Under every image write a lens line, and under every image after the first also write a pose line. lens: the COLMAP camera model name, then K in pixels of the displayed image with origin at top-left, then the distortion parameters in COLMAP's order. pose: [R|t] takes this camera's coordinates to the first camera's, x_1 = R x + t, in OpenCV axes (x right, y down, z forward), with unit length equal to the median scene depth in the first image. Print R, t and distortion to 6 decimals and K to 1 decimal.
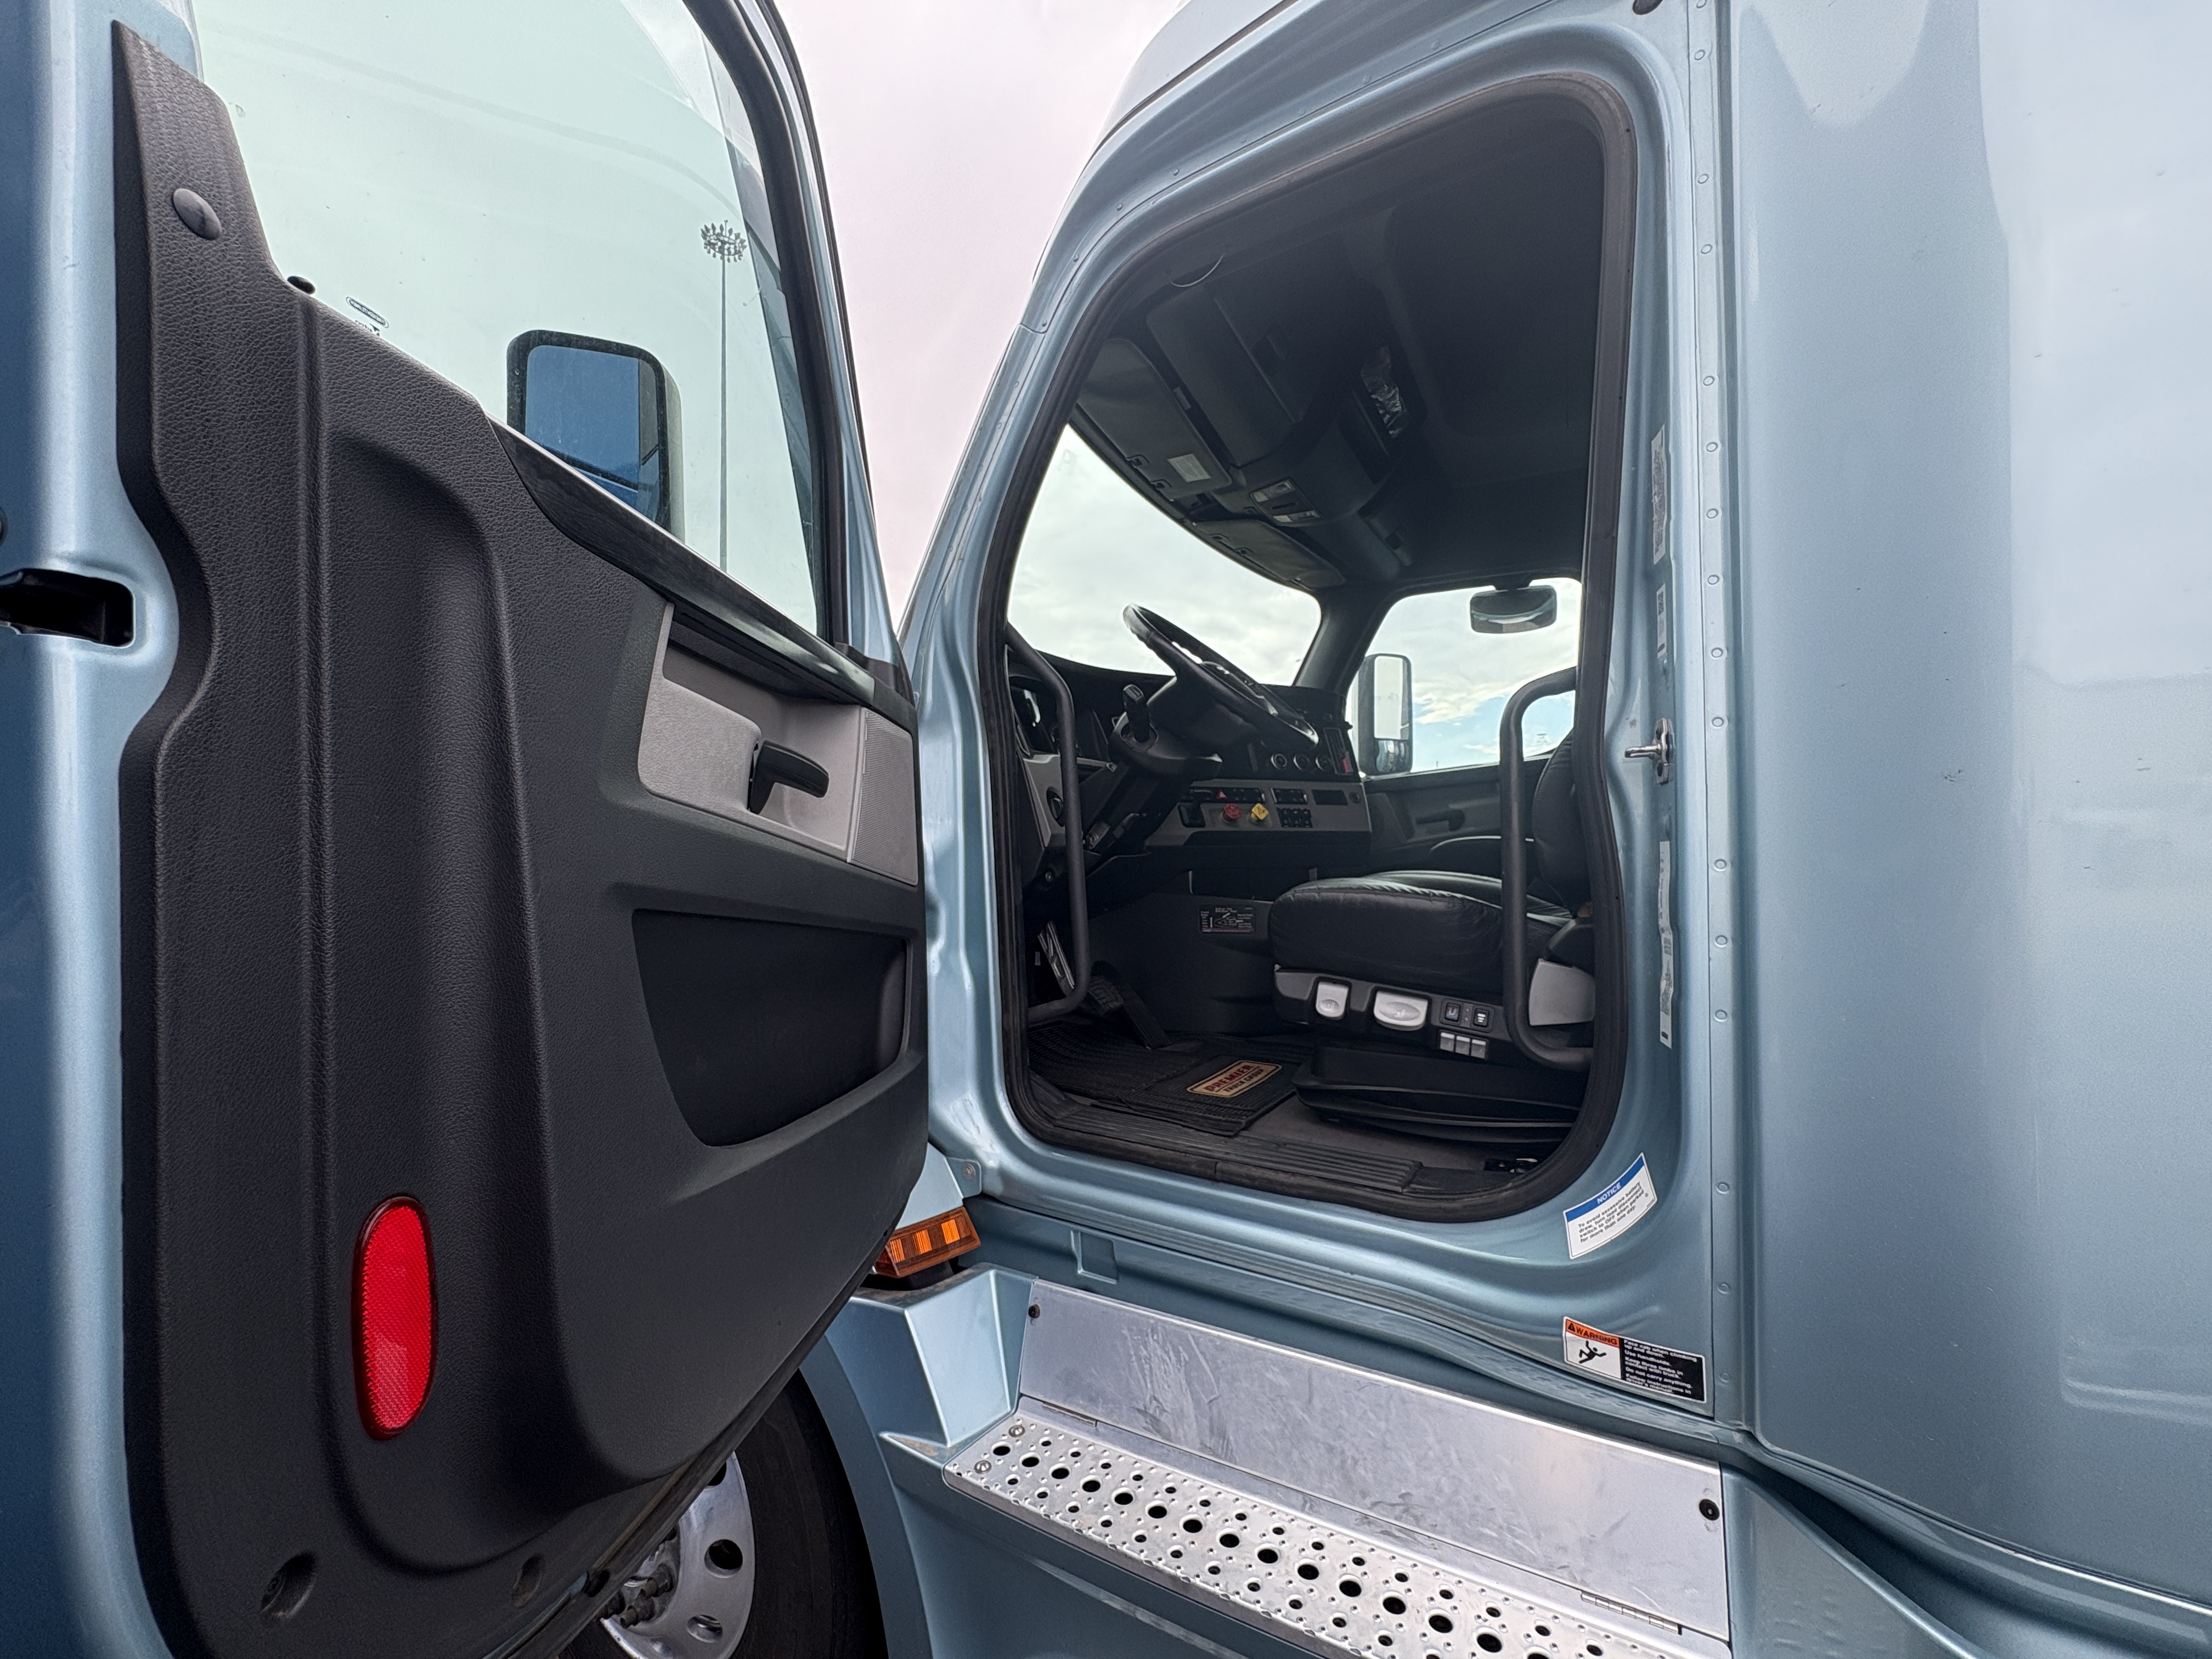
lens RADIAL K [[885.2, 0, 1106.0], [0, 885.2, 829.5], [0, 0, 1]] dist [-0.003063, -0.000520]
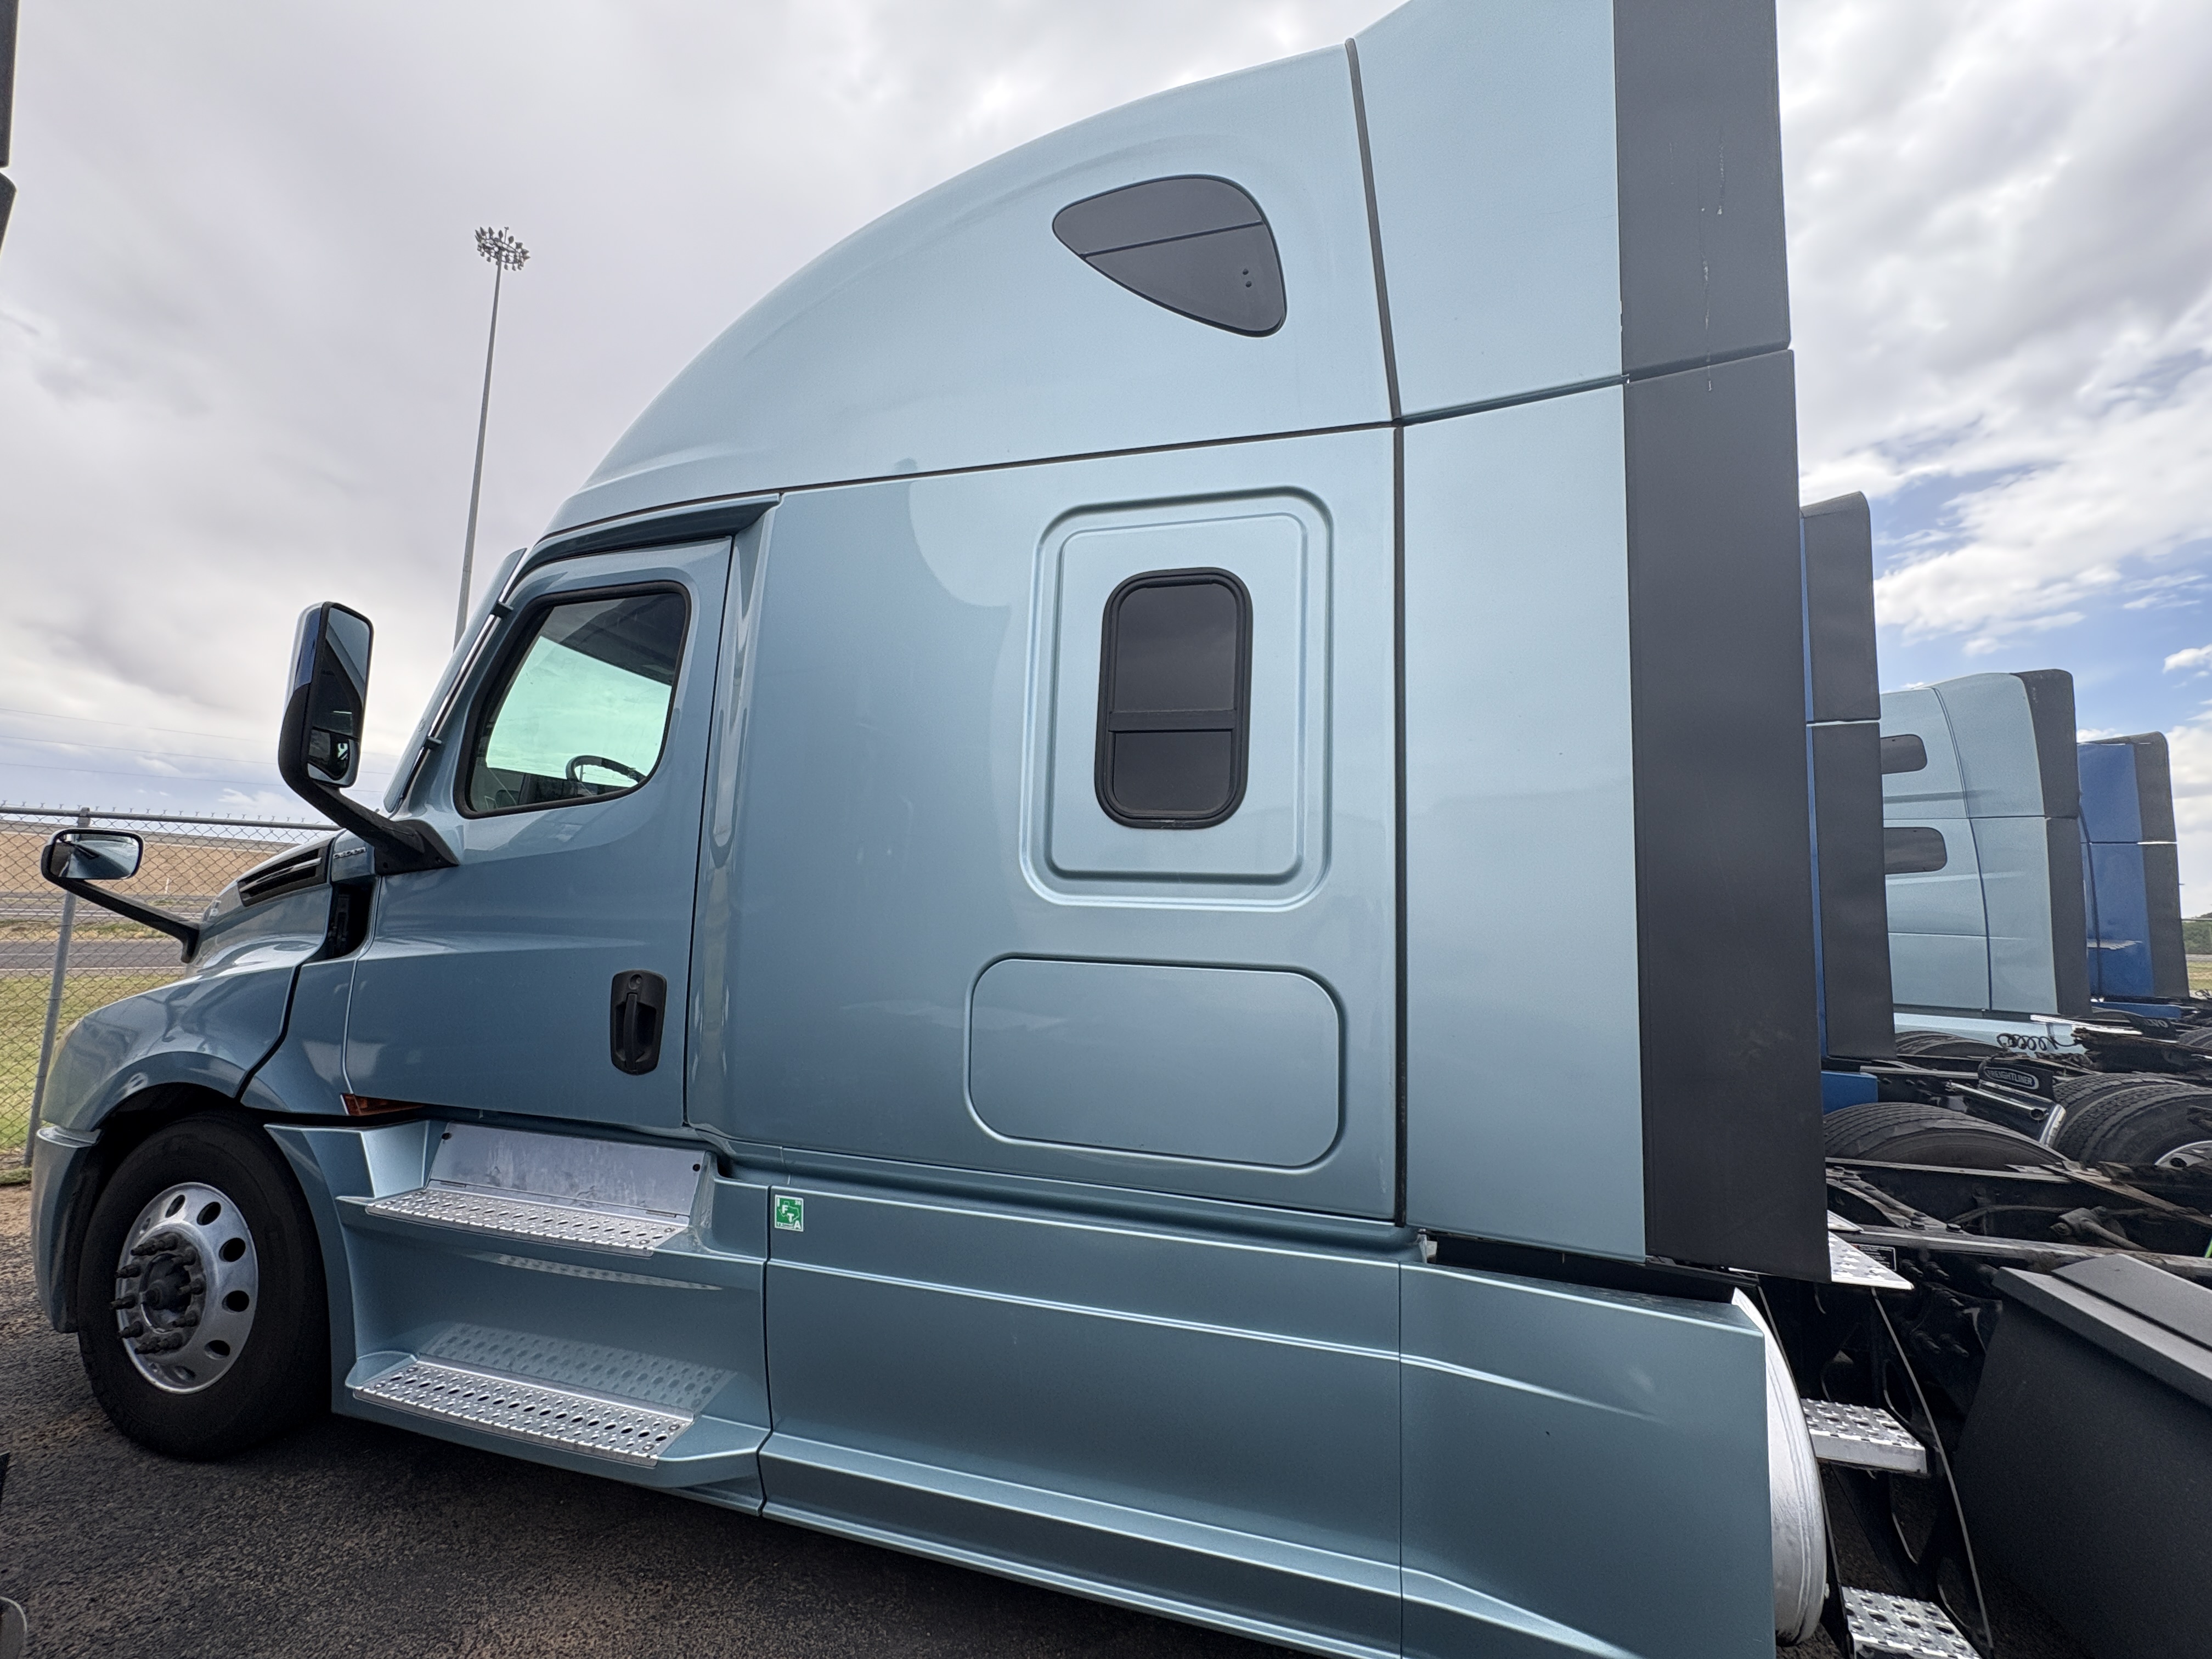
lens RADIAL K [[885.2, 0, 1106.0], [0, 885.2, 829.5], [0, 0, 1]] dist [-0.003063, -0.000520]
pose [[0.970456, 0.062364, 0.233078, 0.845161], [-0.043615, 0.995447, -0.084751, -0.006098], [-0.237302, 0.072081, 0.968758, -1.260416]]
